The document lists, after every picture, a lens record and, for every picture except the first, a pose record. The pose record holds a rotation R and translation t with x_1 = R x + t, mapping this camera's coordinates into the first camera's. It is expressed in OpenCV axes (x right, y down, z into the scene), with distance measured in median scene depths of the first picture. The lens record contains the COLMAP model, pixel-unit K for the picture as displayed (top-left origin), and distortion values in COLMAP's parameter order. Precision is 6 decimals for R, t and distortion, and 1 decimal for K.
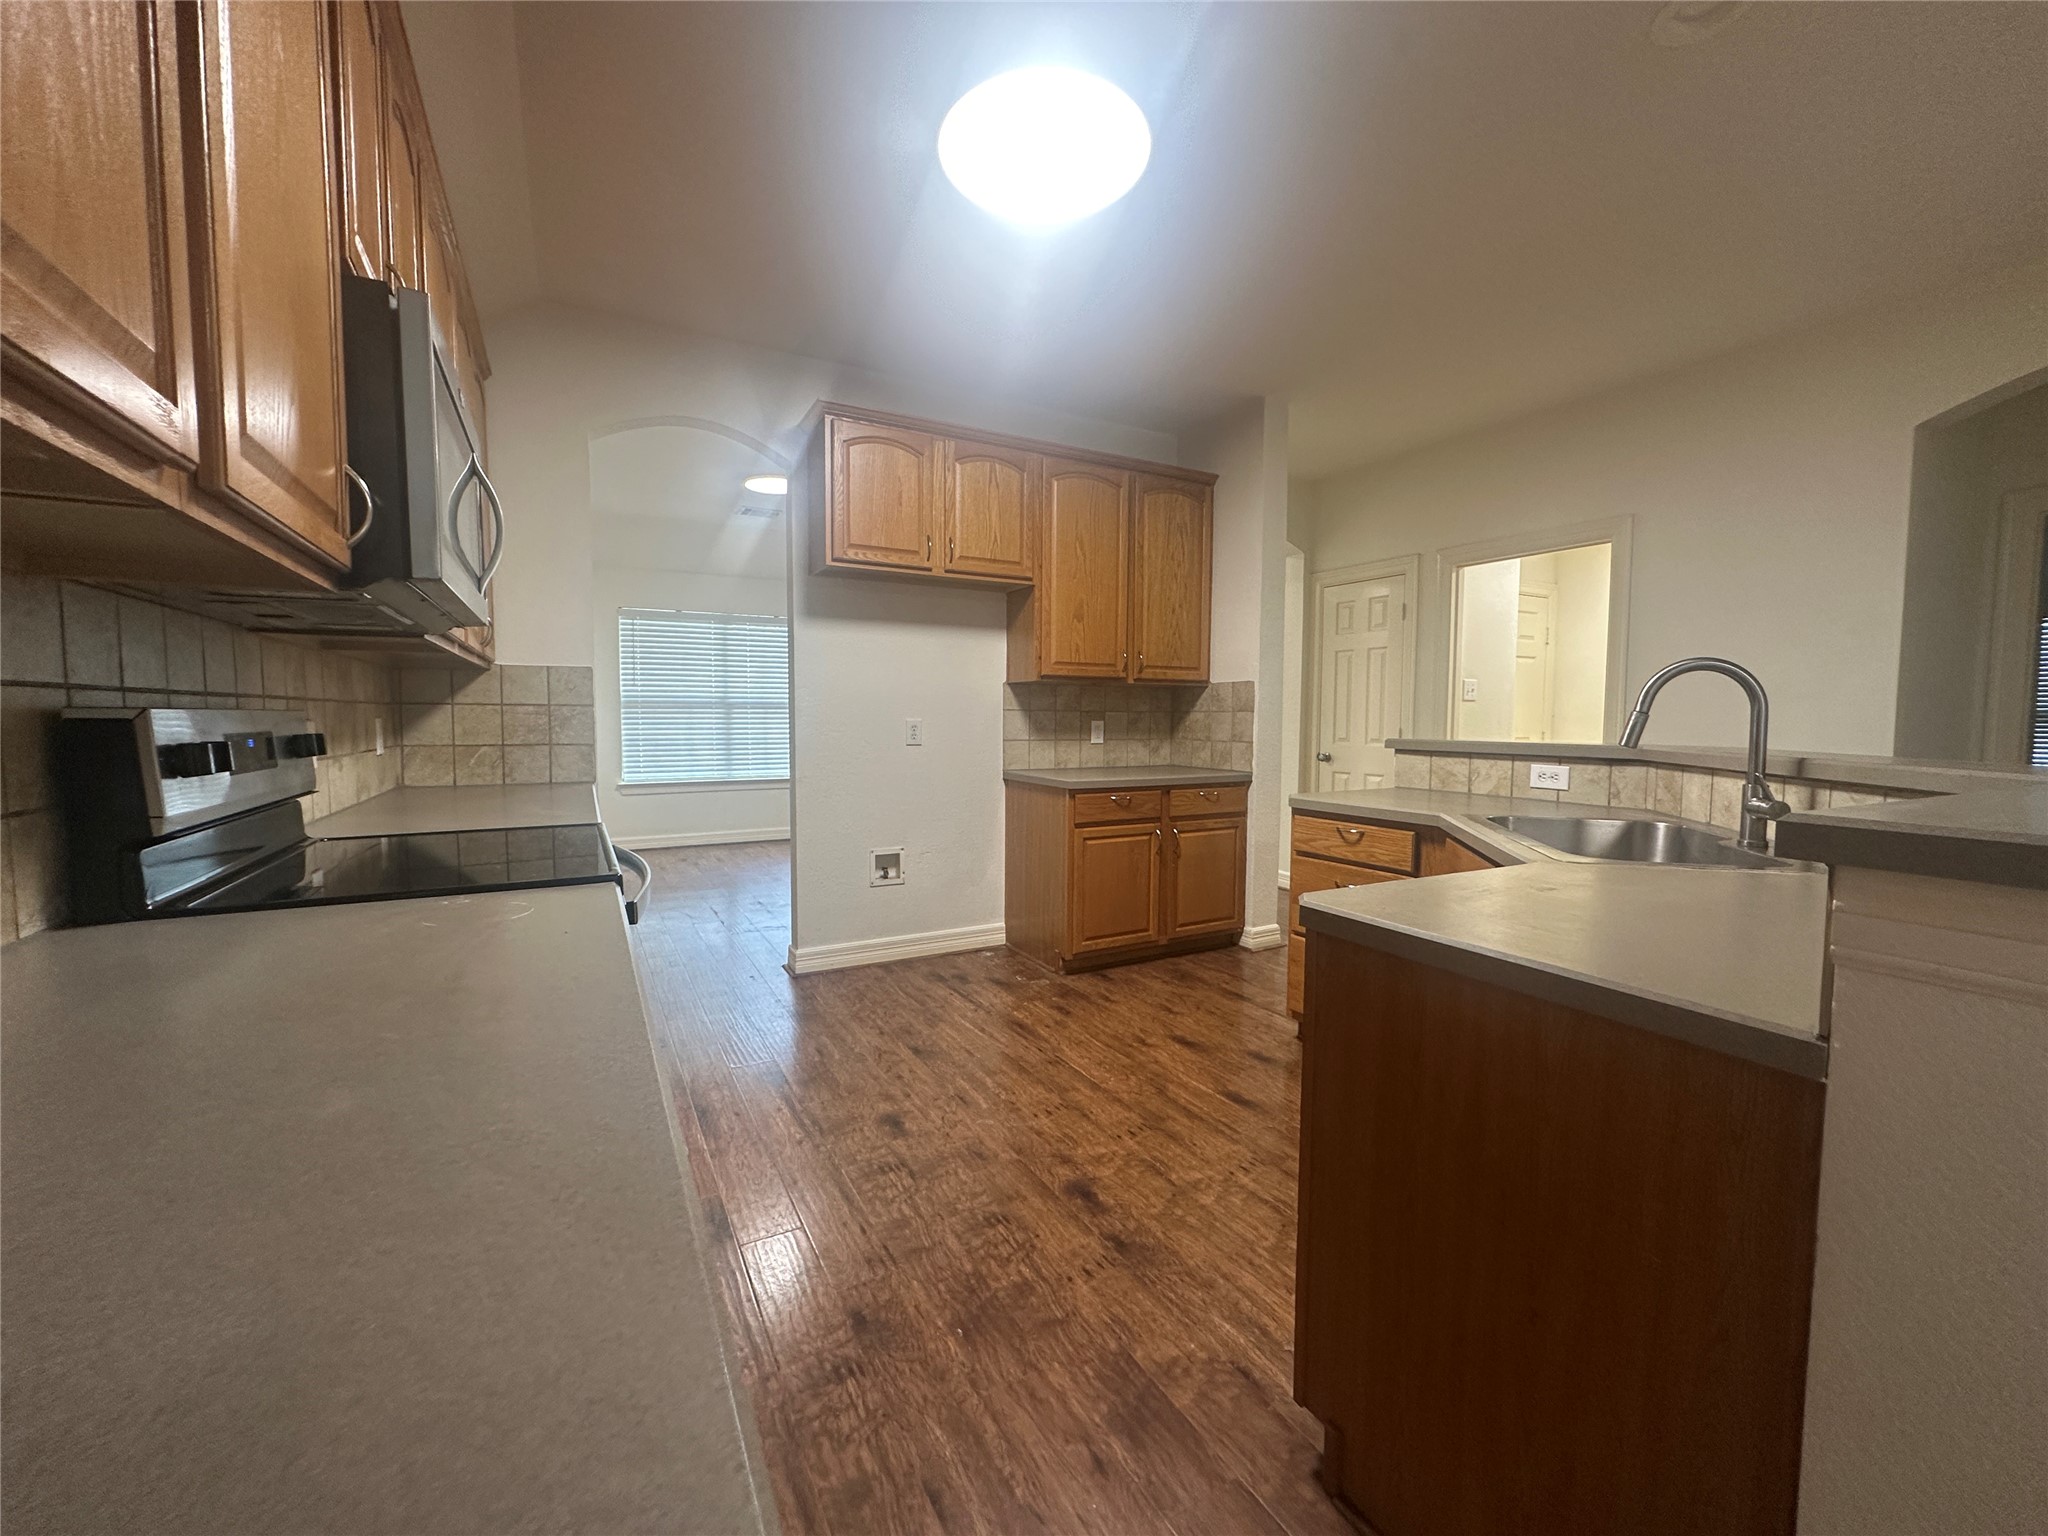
lens RADIAL K [[816.8, 0, 1024.0], [0, 816.8, 768.0], [0, 0, 1]] dist [-0.000439, -0.000054]
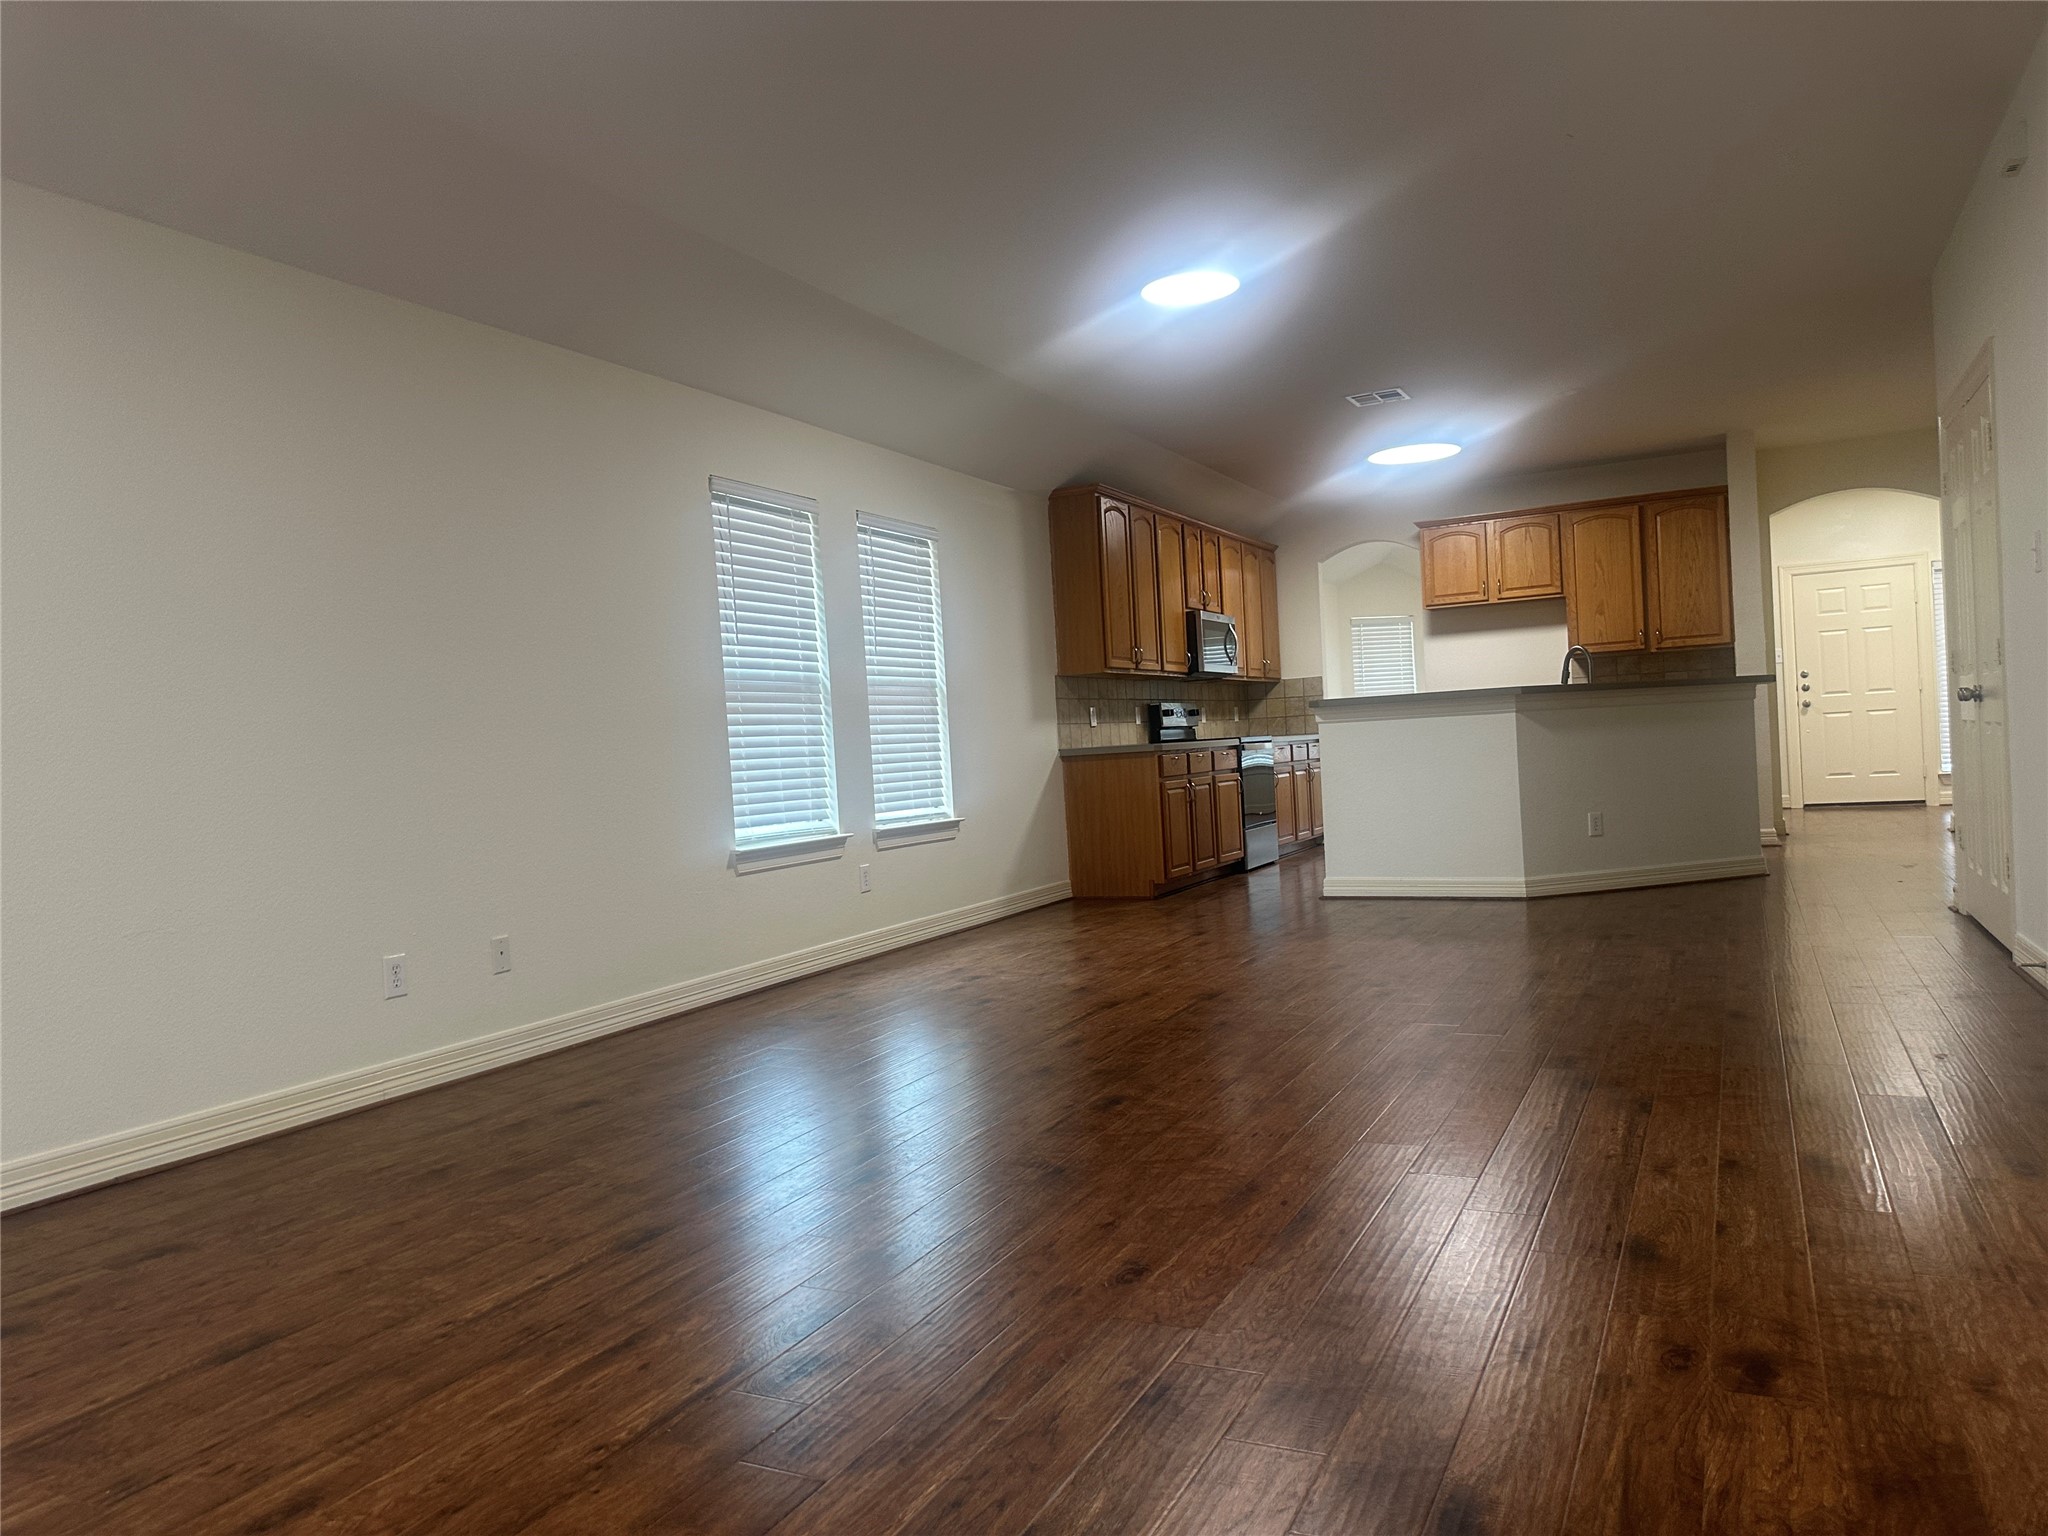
lens RADIAL K [[1468.6, 0, 962.7], [0, 1468.6, 771.4], [0, 0, 1]] dist [-0.003386, -0.003441]
pose [[0.548327, -0.023141, -0.835944, 2.026242], [0.008414, 0.999719, -0.022156, 0.185995], [0.836222, 0.005115, 0.548368, -1.739002]]
